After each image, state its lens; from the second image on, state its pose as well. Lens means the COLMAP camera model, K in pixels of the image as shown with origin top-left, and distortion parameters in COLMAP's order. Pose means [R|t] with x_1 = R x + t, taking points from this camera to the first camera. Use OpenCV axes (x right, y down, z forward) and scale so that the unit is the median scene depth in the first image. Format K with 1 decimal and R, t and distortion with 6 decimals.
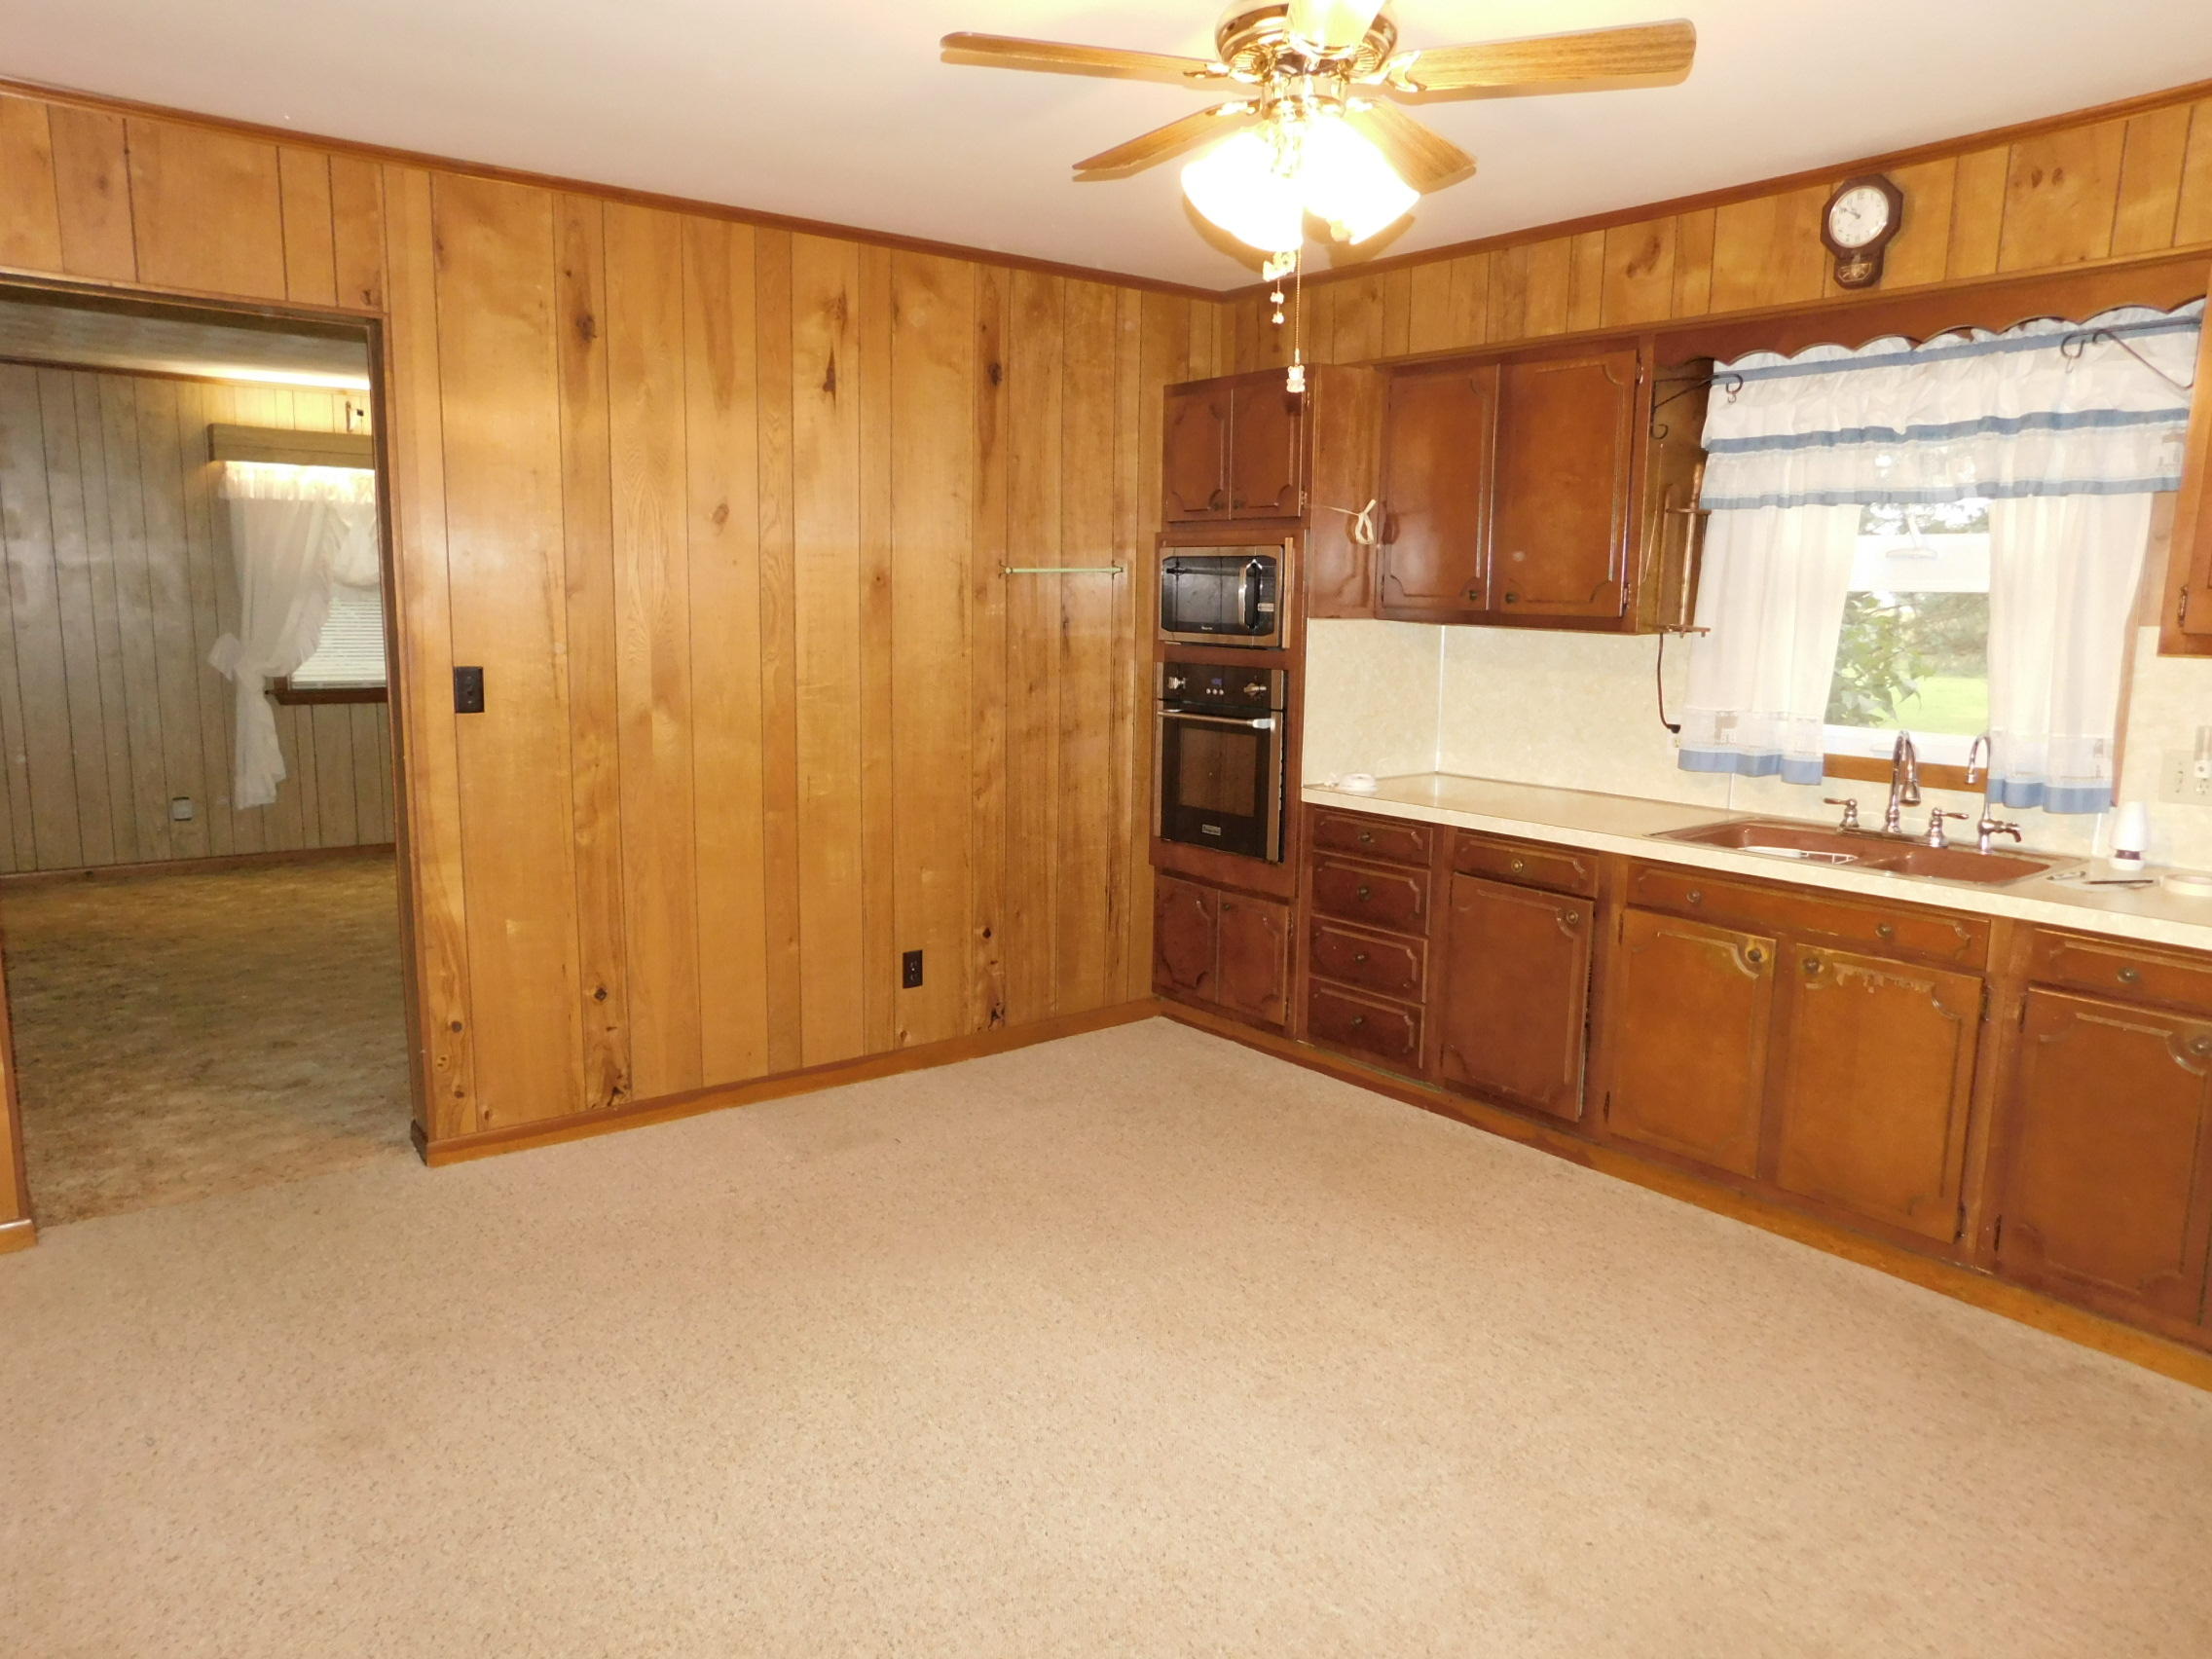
lens RADIAL K [[1473.0, 0, 1104.6], [0, 1473.0, 827.9], [0, 0, 1]] dist [-0.067054, 0.058976]
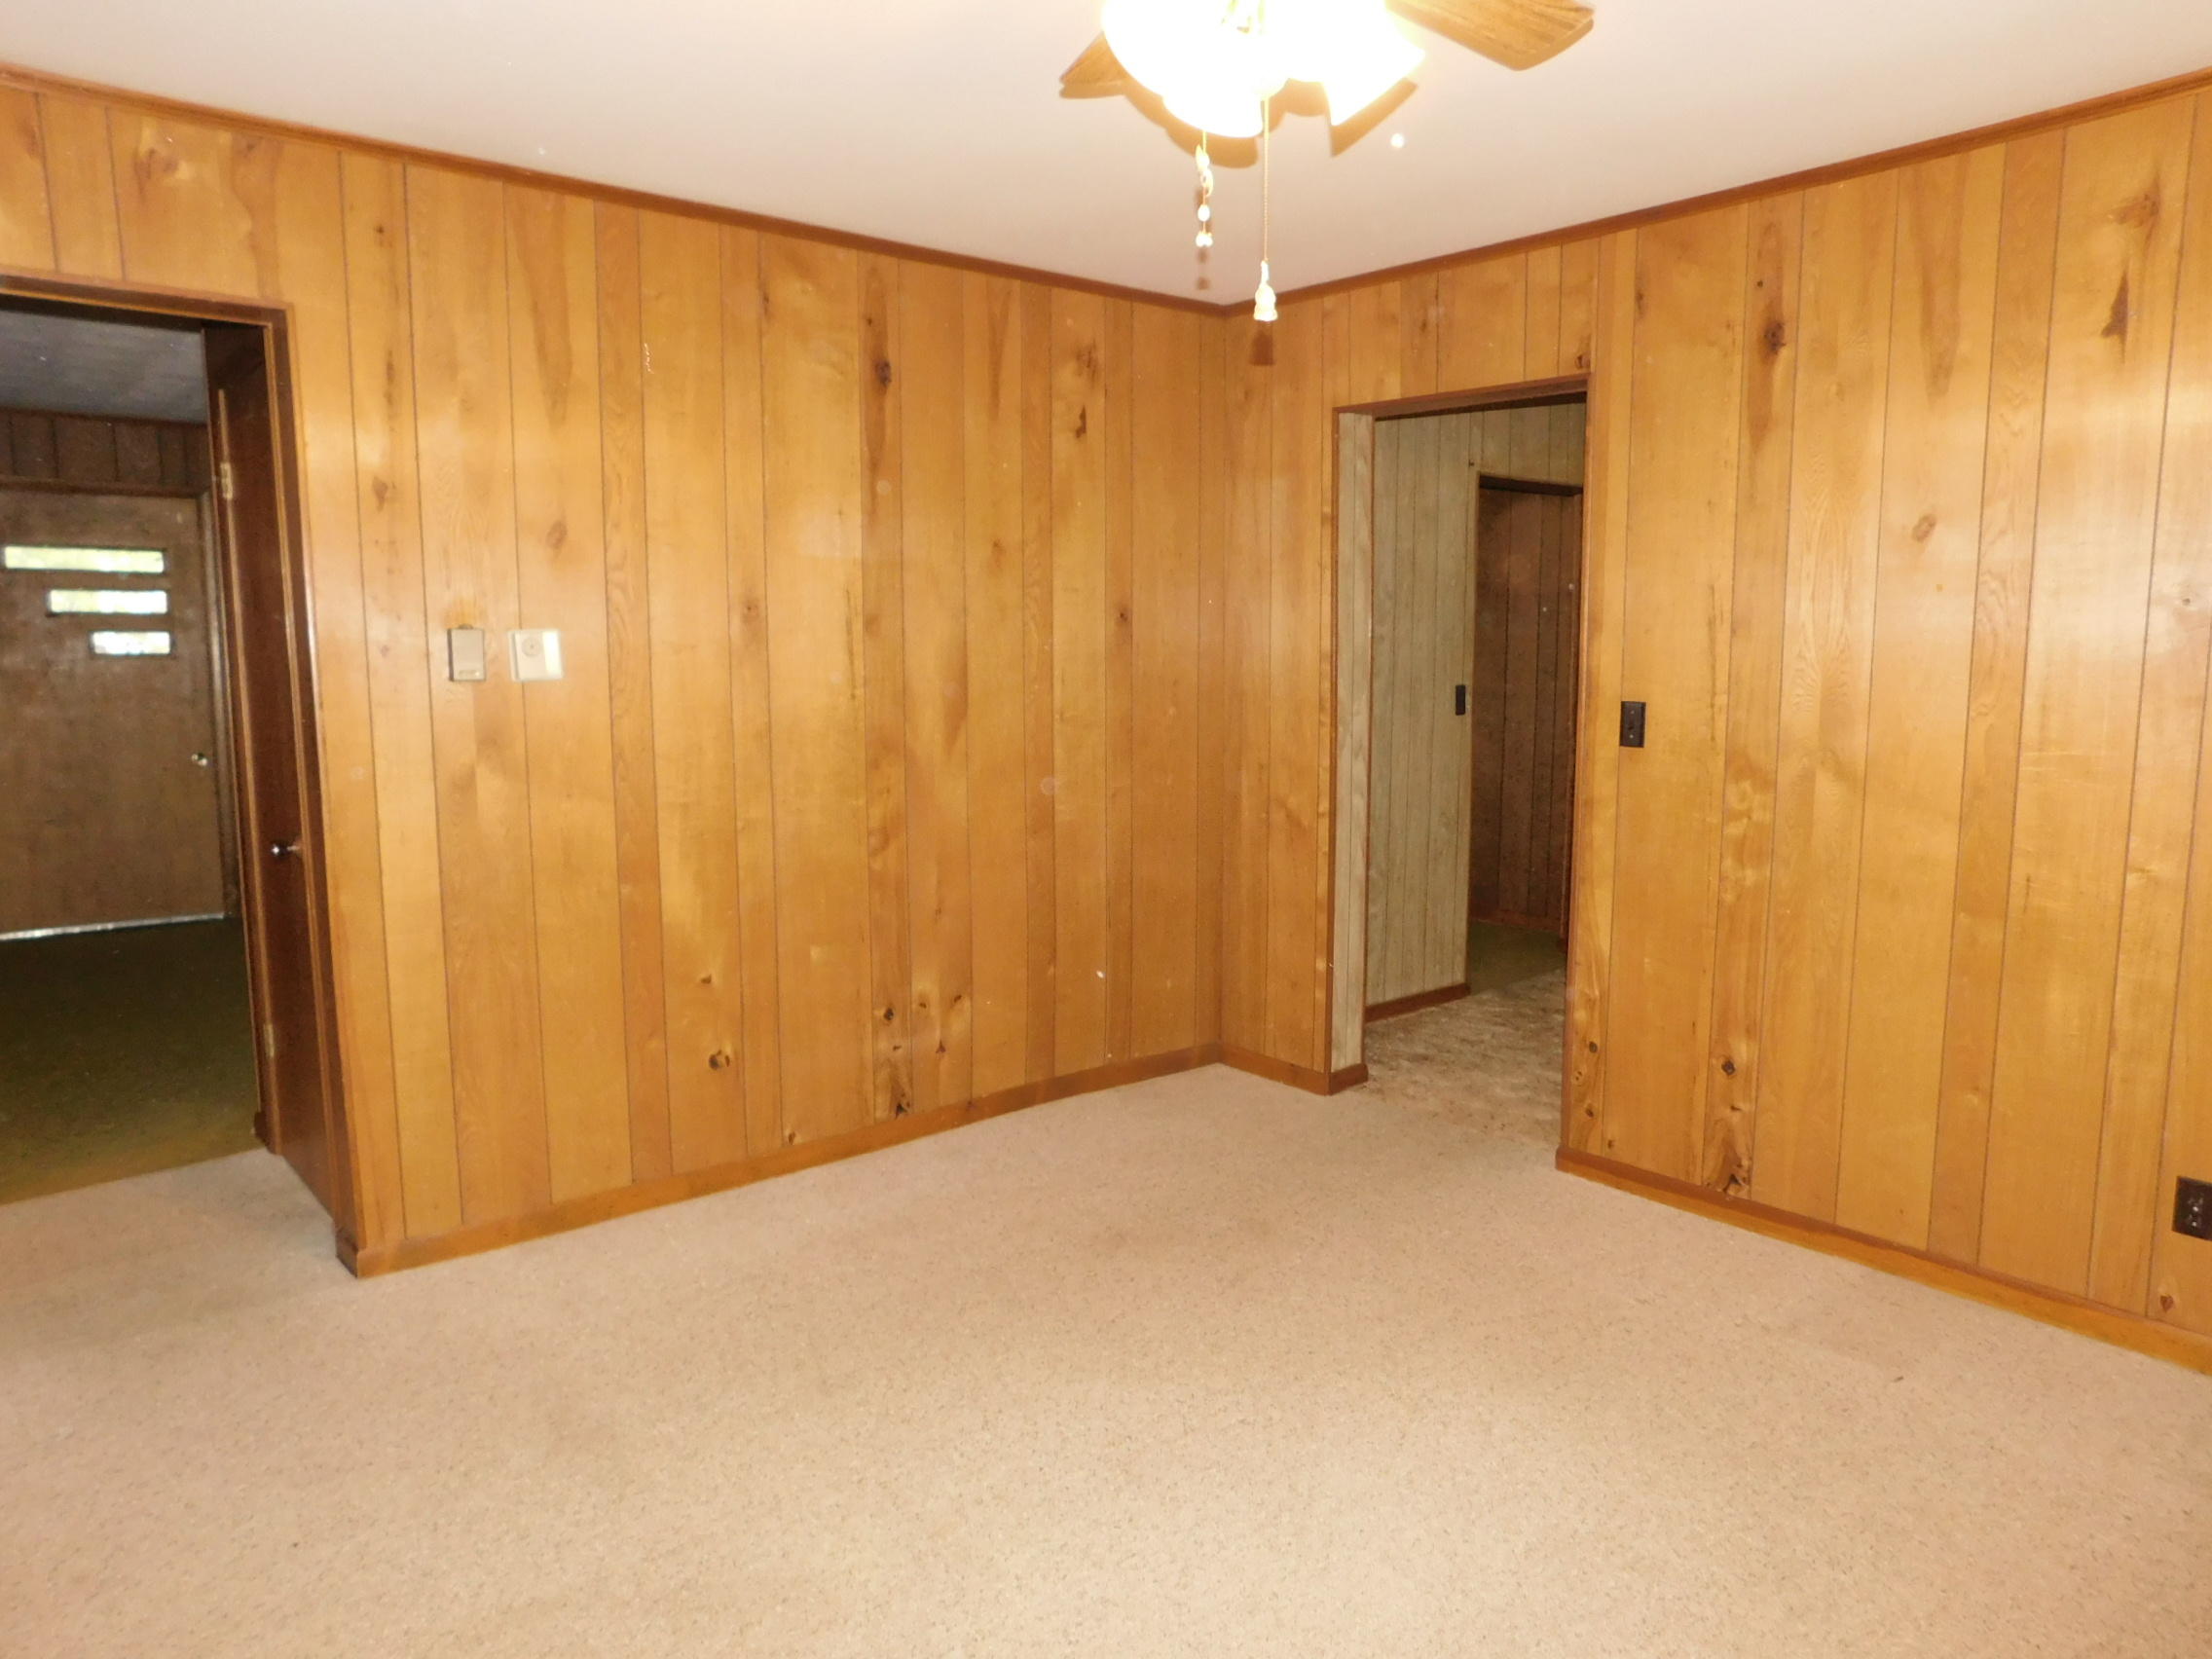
lens RADIAL K [[1473.0, 0, 1103.0], [0, 1473.0, 827.8], [0, 0, 1]] dist [-0.067054, 0.058976]
pose [[0.047000, 0.110776, -0.992733, 0.531377], [-0.158086, 0.982132, 0.102108, -0.065168], [0.986306, 0.152139, 0.063672, 0.544628]]
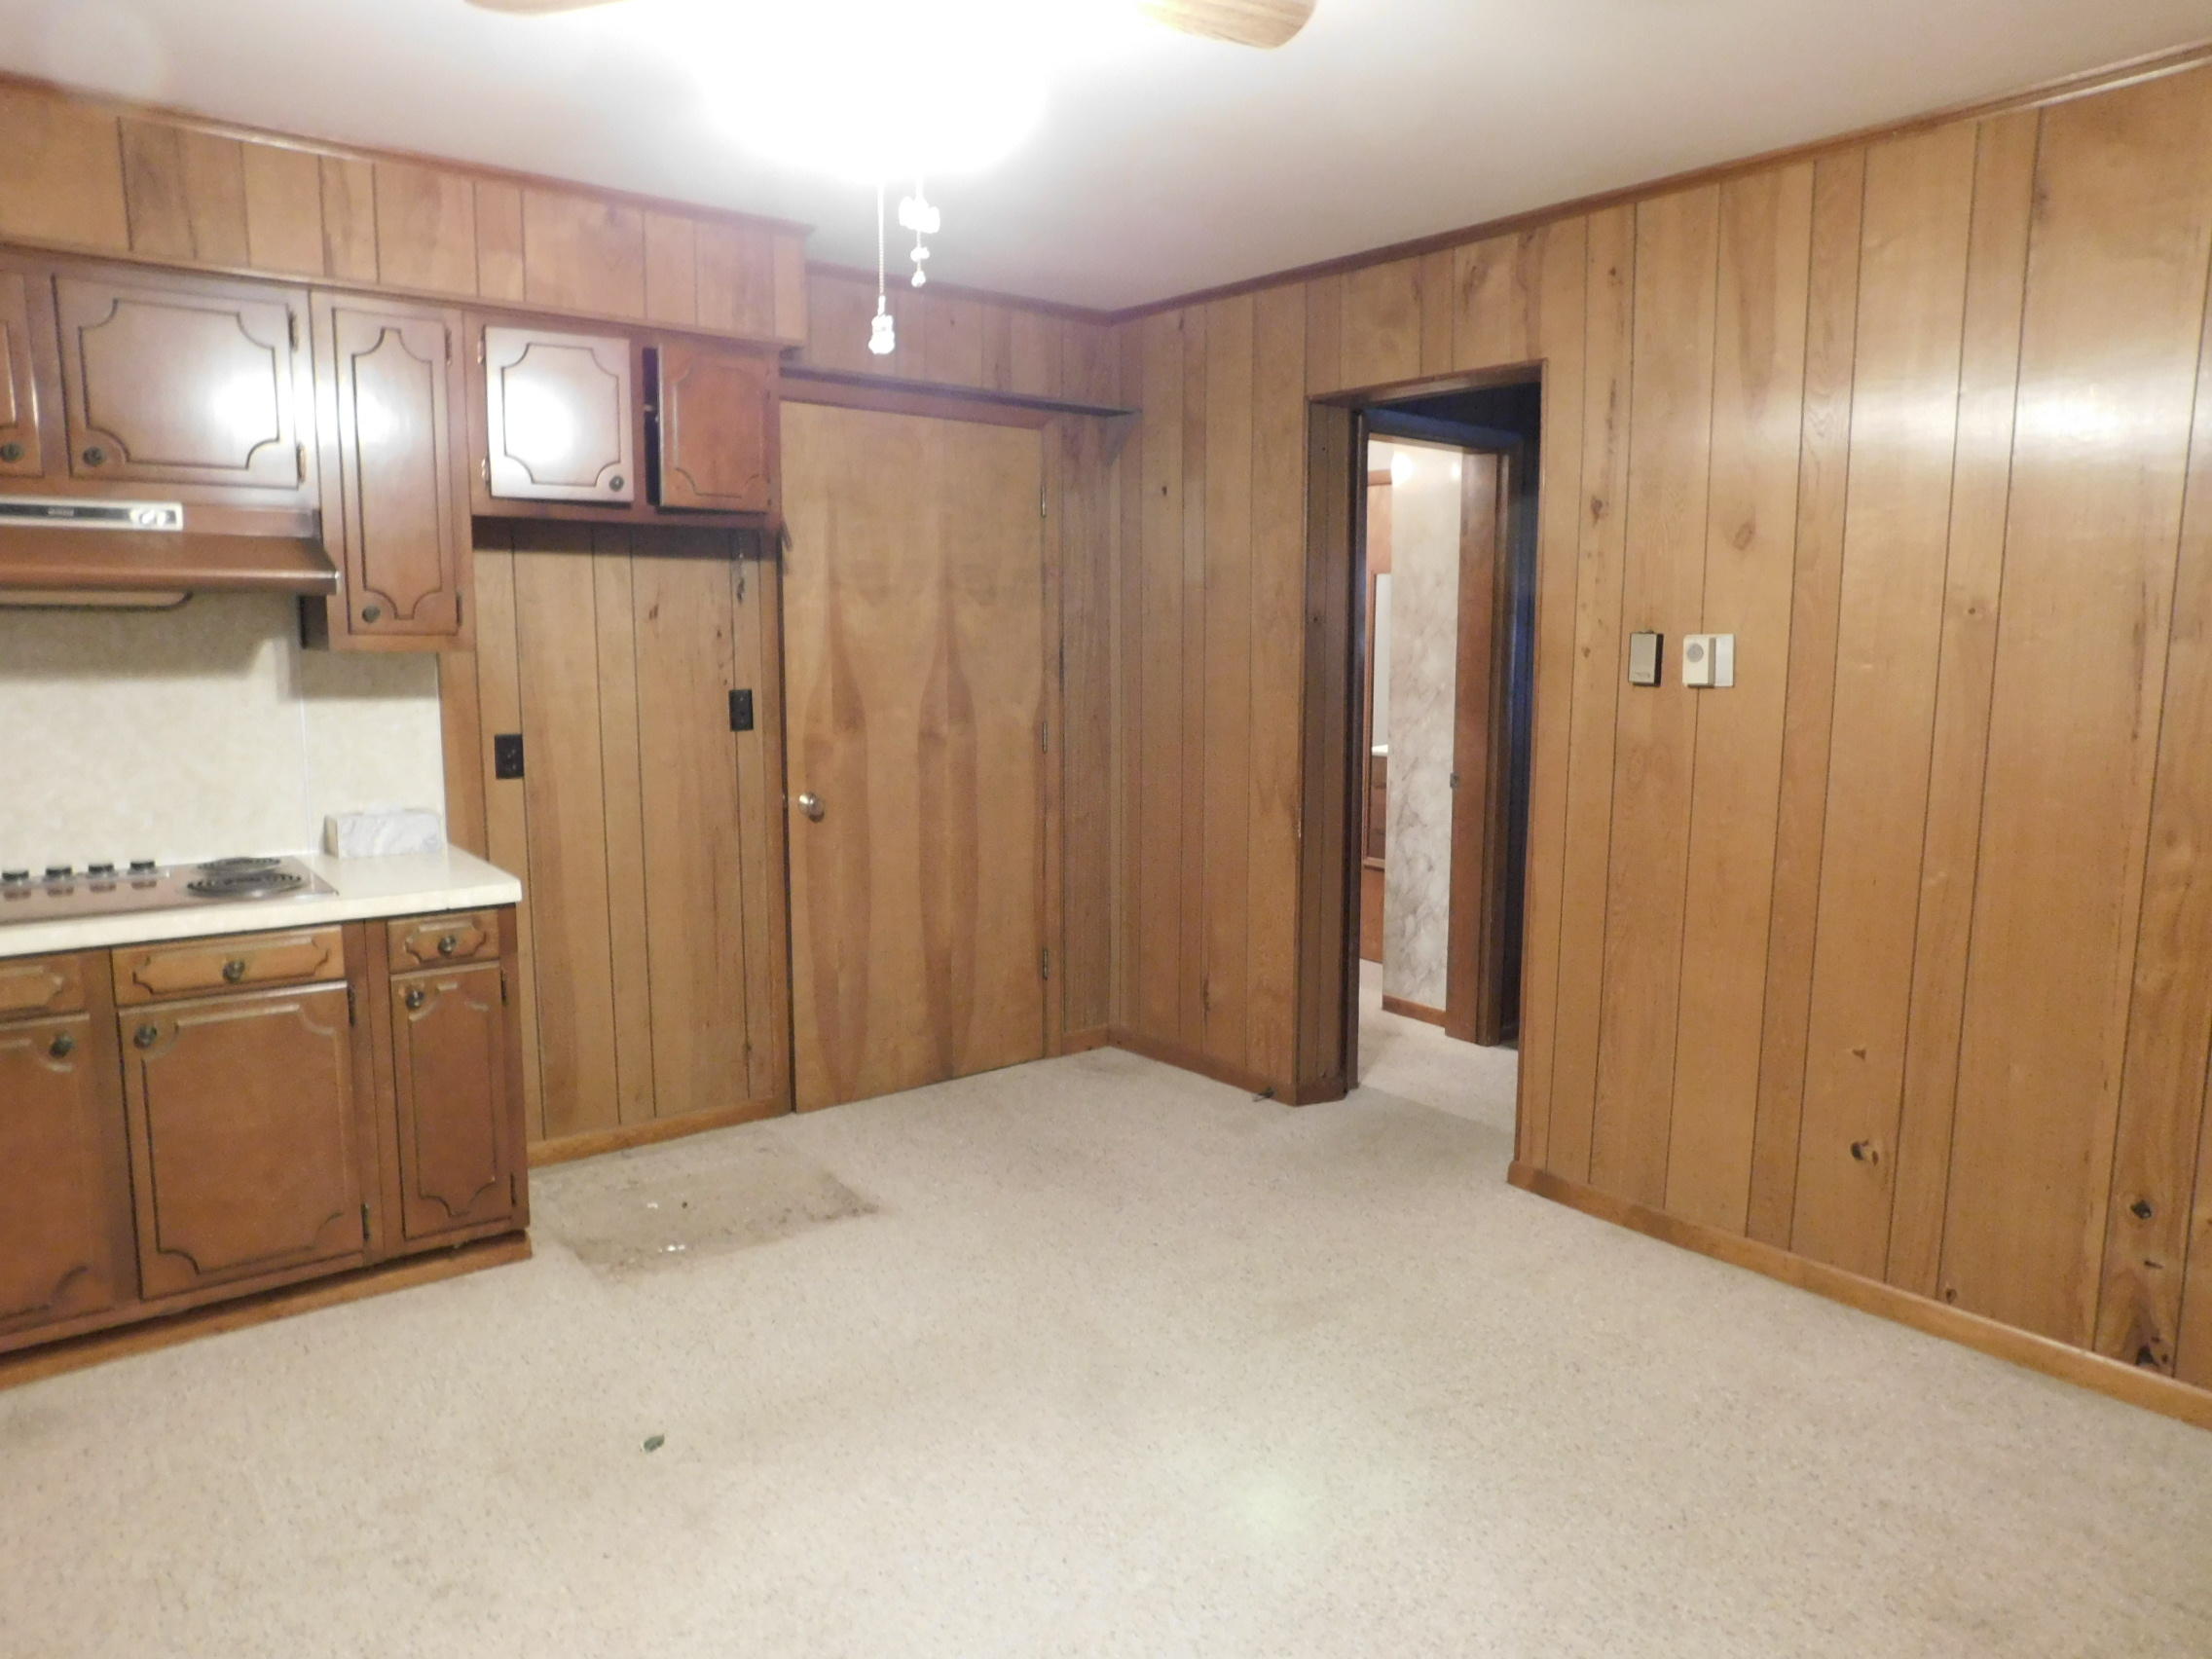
lens RADIAL K [[1473.0, 0, 1104.3], [0, 1473.0, 818.0], [0, 0, 1]] dist [-0.067054, 0.058976]
pose [[-0.999475, -0.019247, -0.026076, 0.017193], [-0.026036, 0.955961, 0.292336, -0.175799], [0.019301, 0.292861, -0.955960, 1.086320]]
